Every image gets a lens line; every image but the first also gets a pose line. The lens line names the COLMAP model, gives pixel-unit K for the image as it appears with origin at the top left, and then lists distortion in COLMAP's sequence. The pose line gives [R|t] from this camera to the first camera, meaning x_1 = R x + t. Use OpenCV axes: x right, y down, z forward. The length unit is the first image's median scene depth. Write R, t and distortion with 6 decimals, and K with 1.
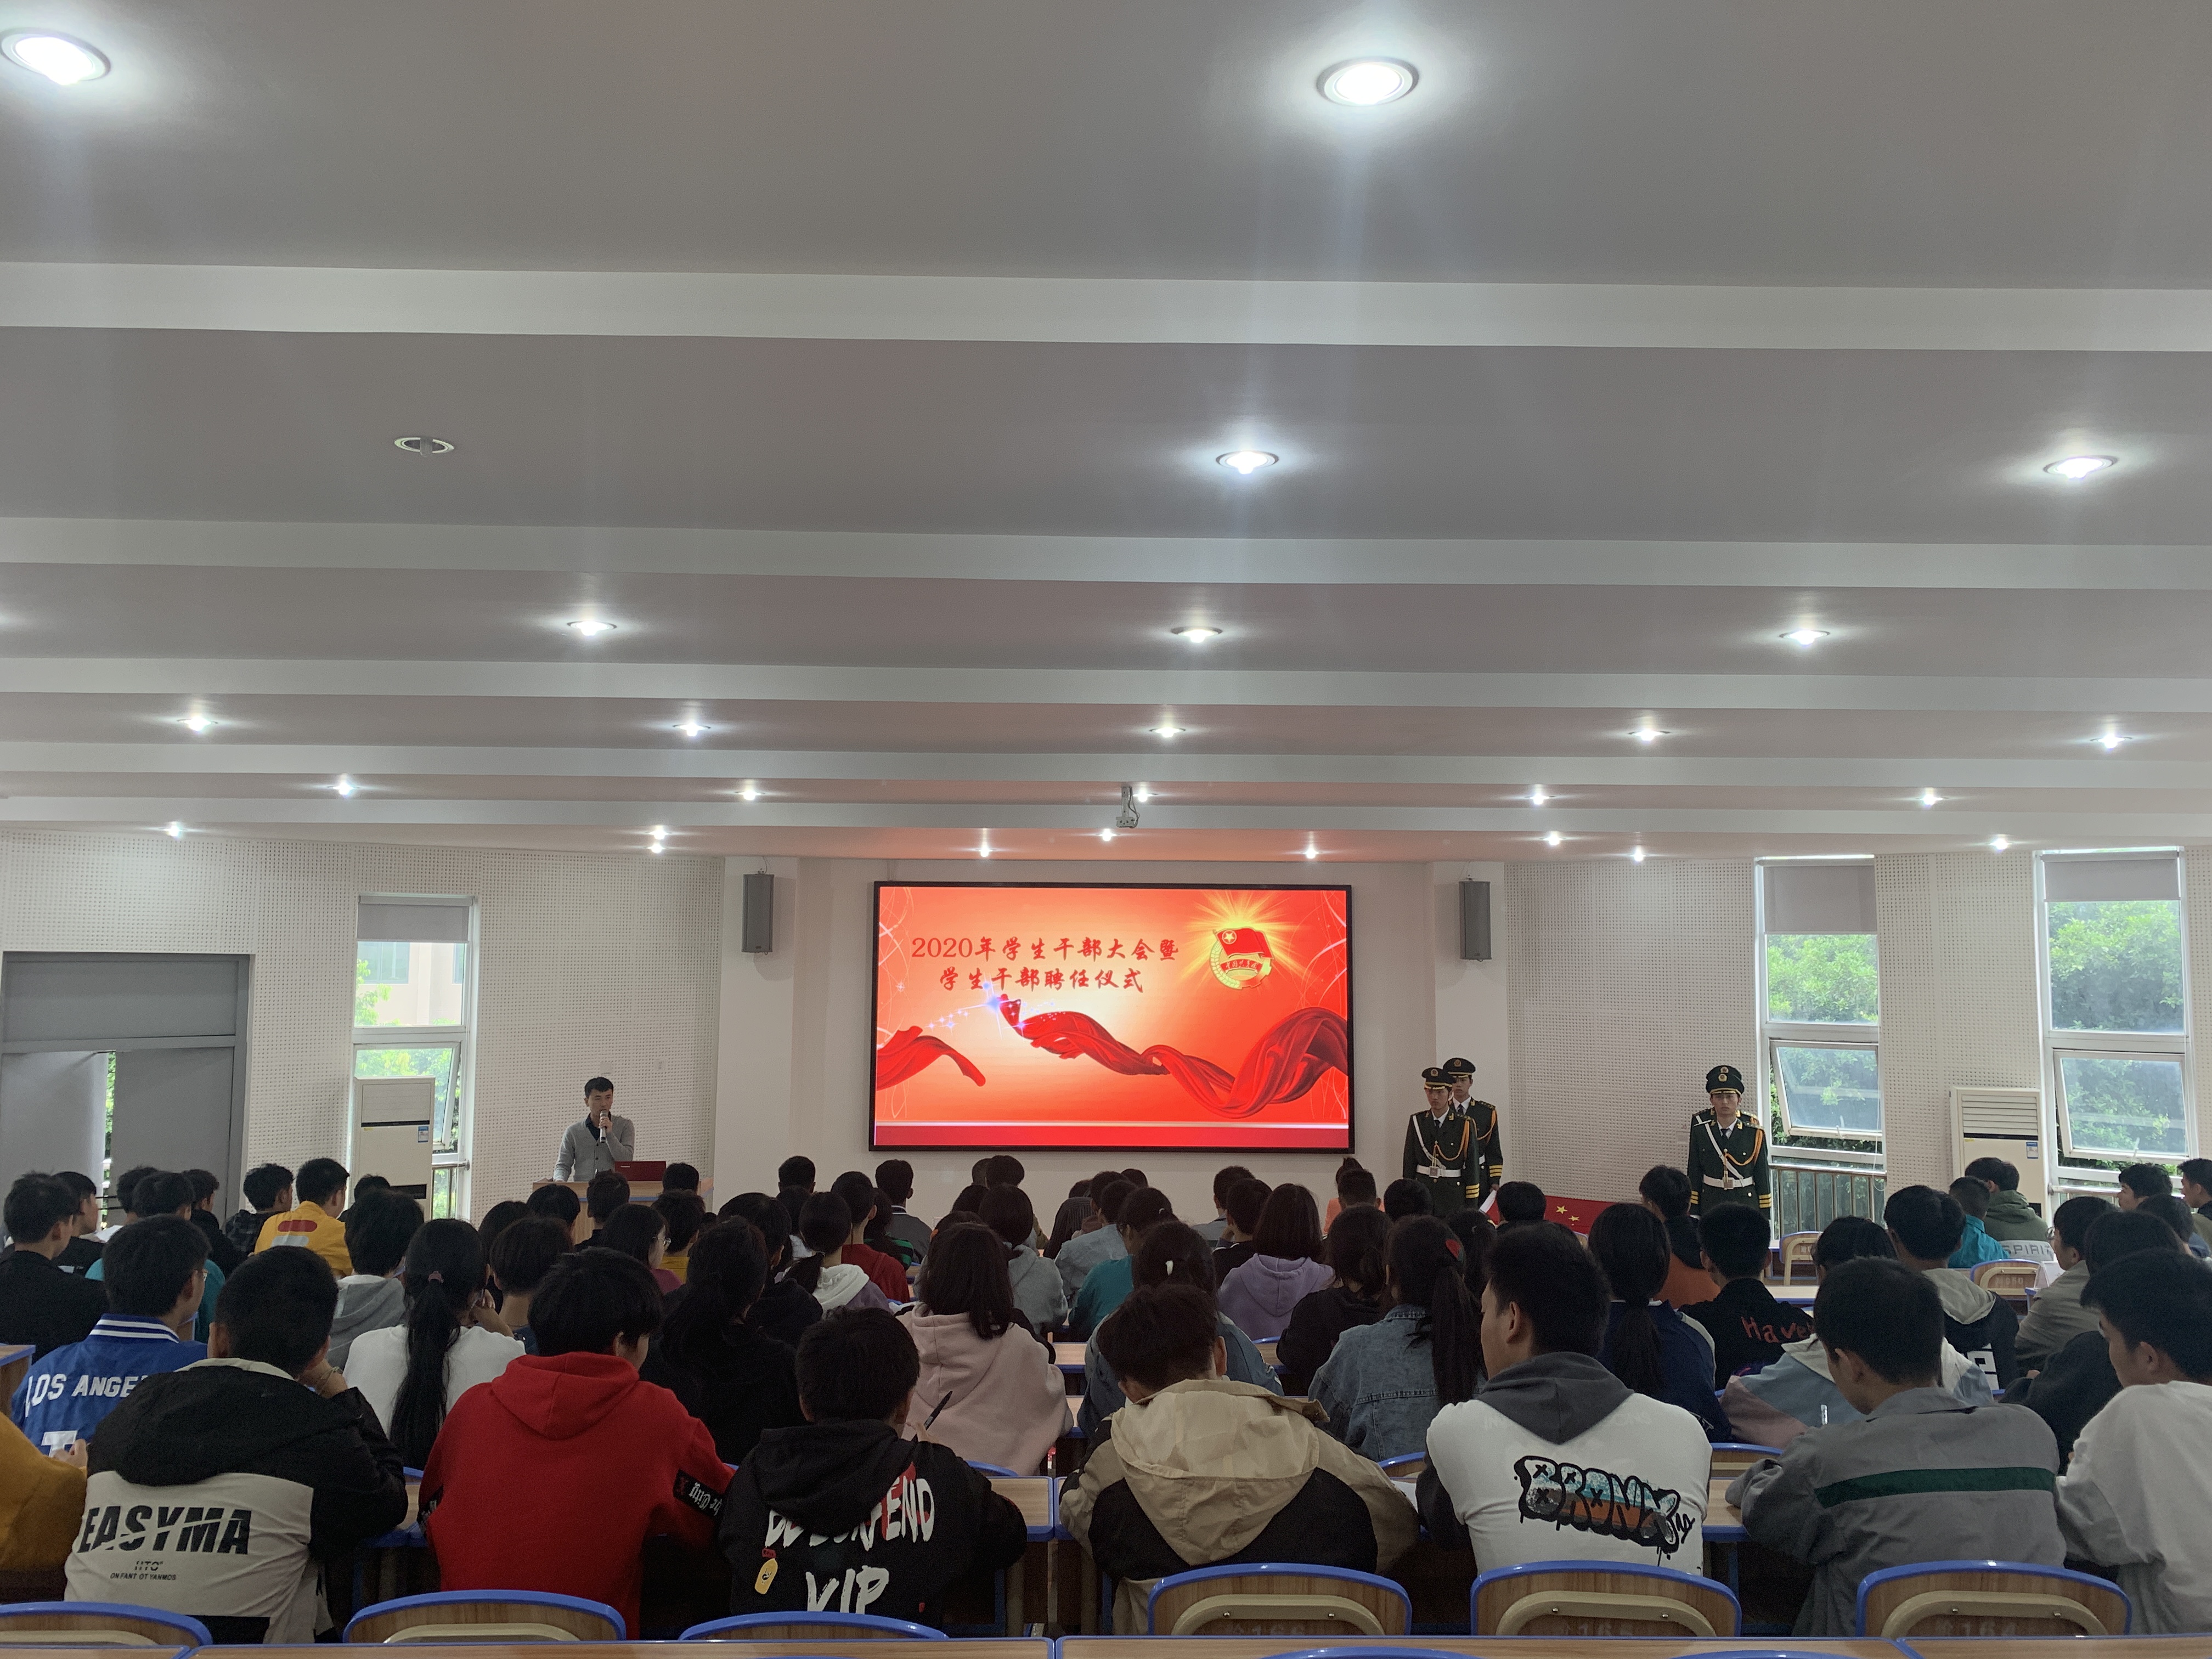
lens RADIAL K [[1673.1, 0, 1106.0], [0, 1673.1, 829.5], [0, 0, 1]] dist [0.049236, -0.074427]
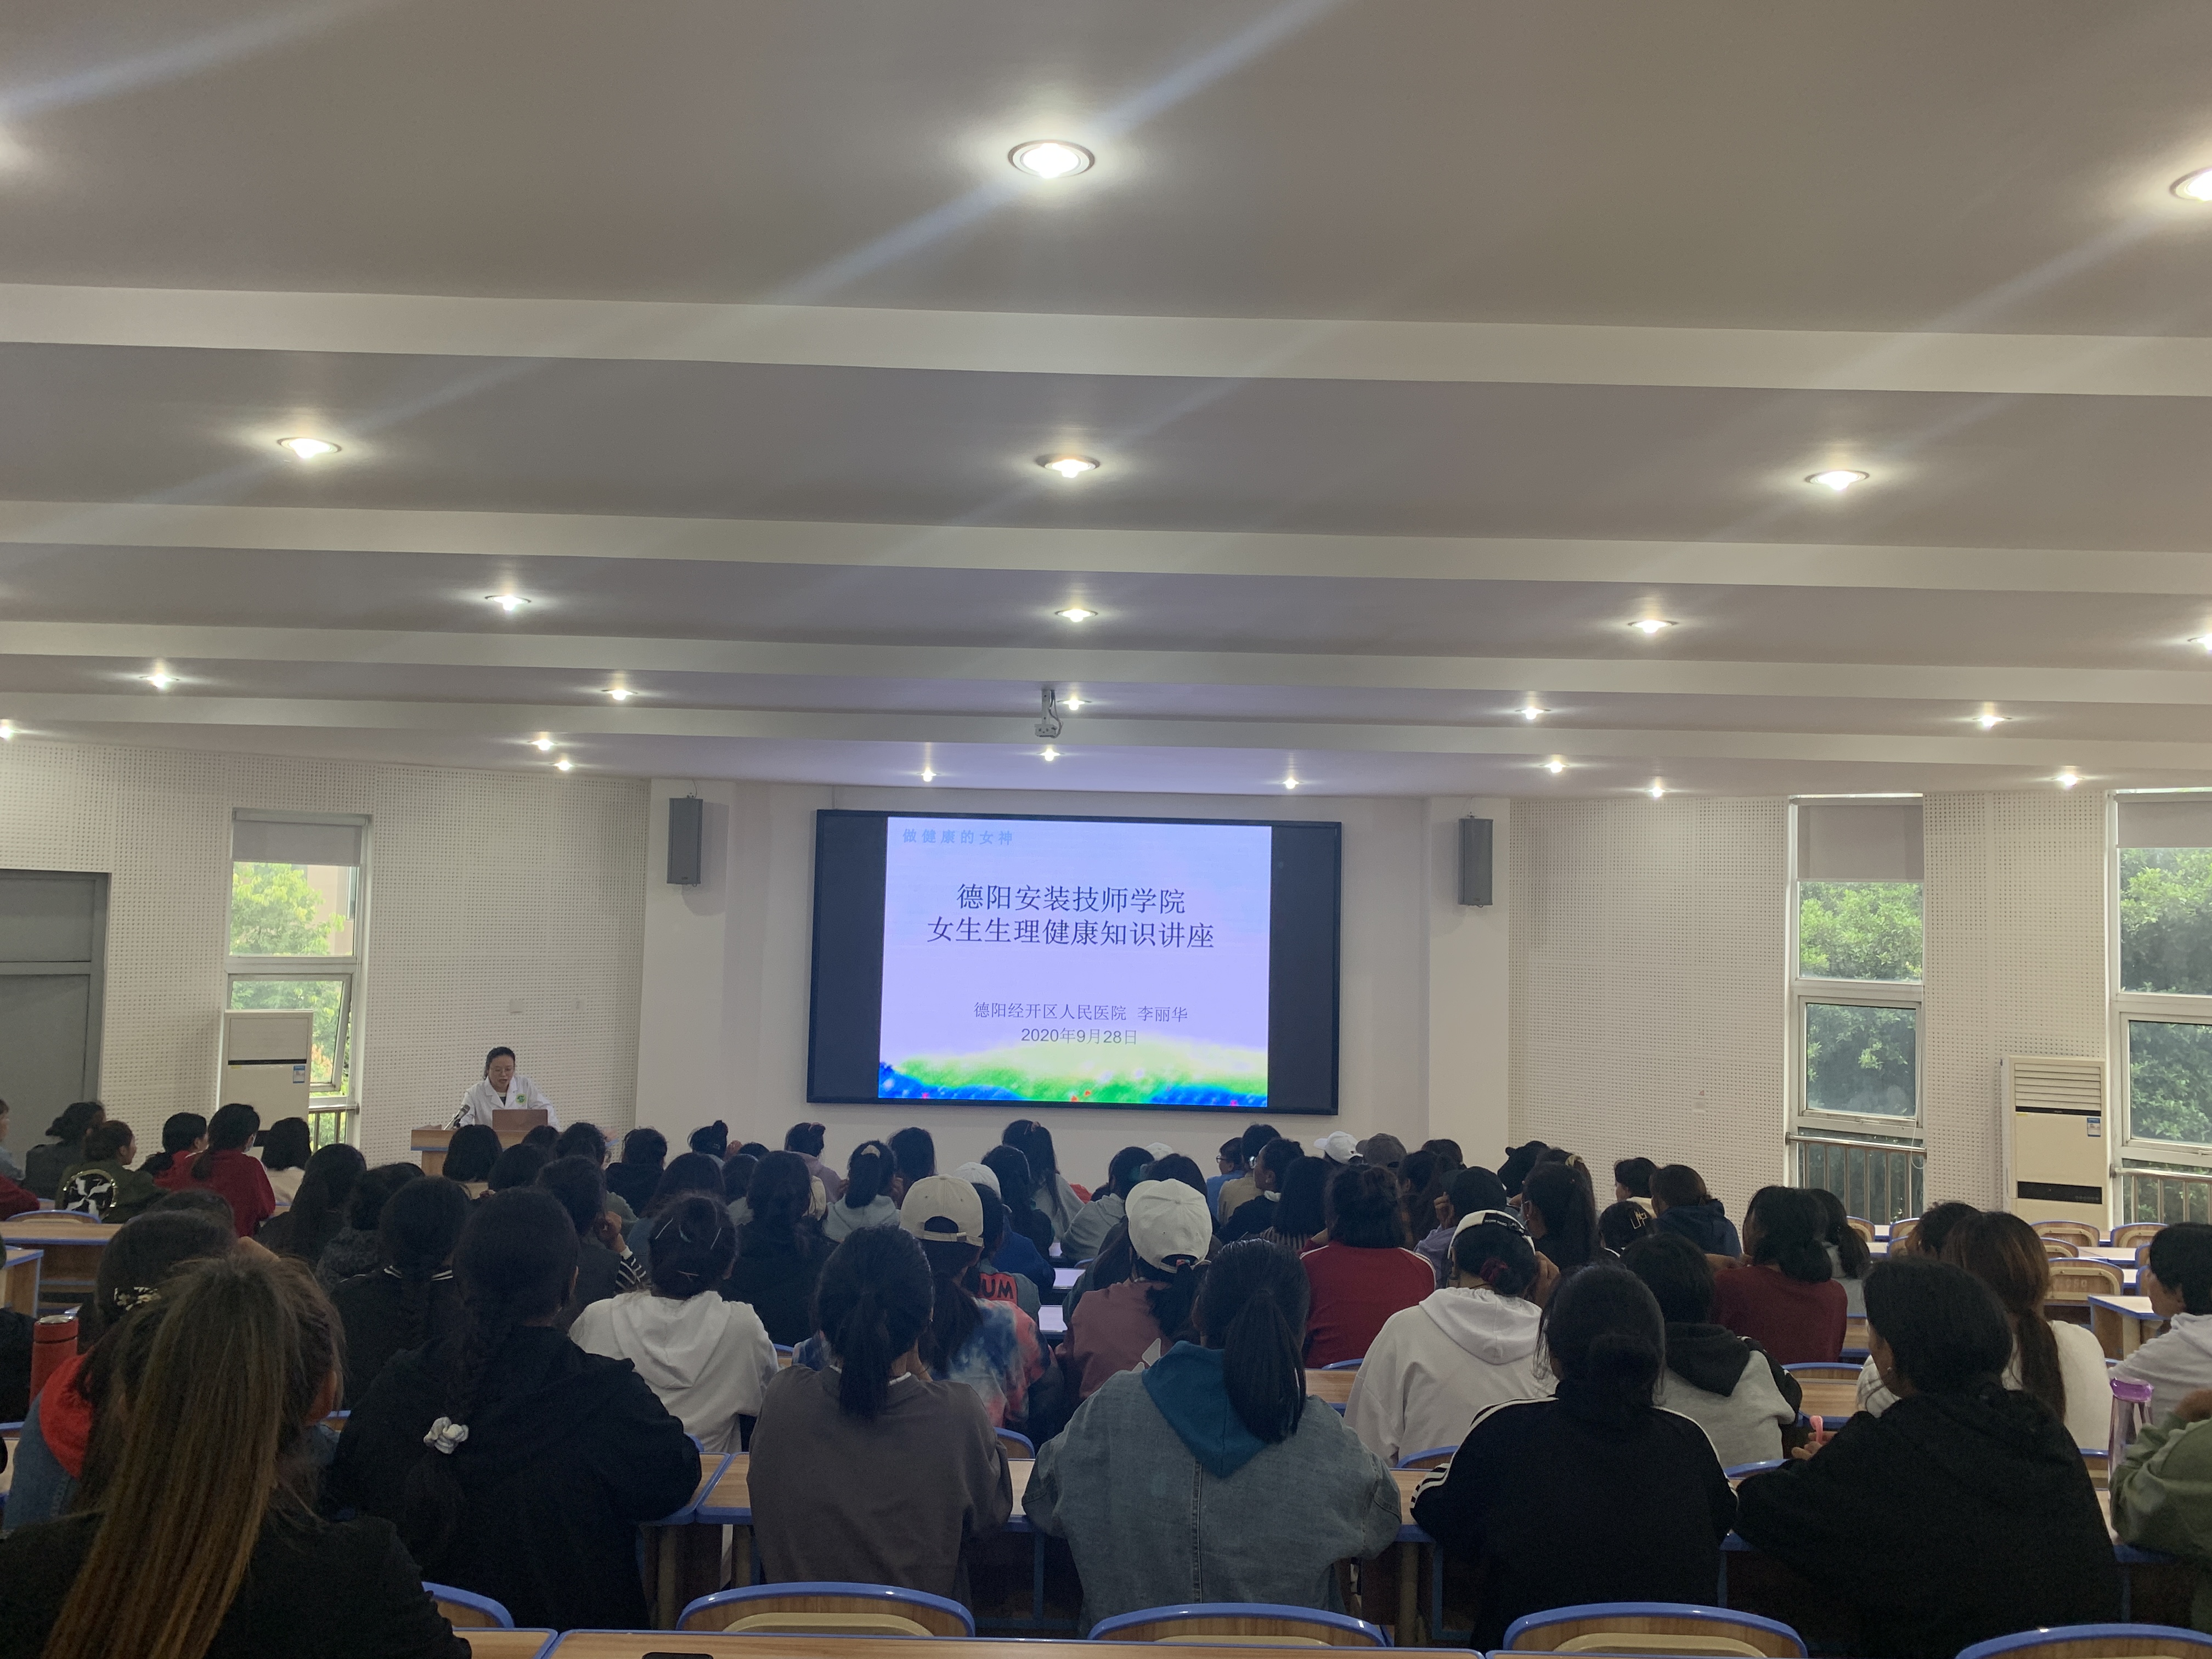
lens RADIAL K [[1673.1, 0, 1106.0], [0, 1673.1, 829.5], [0, 0, 1]] dist [0.049236, -0.074427]
pose [[0.999550, 0.015755, -0.025539, 0.050154], [-0.015084, 0.999542, 0.026246, 0.018204], [0.025940, -0.025849, 0.999329, 0.104102]]
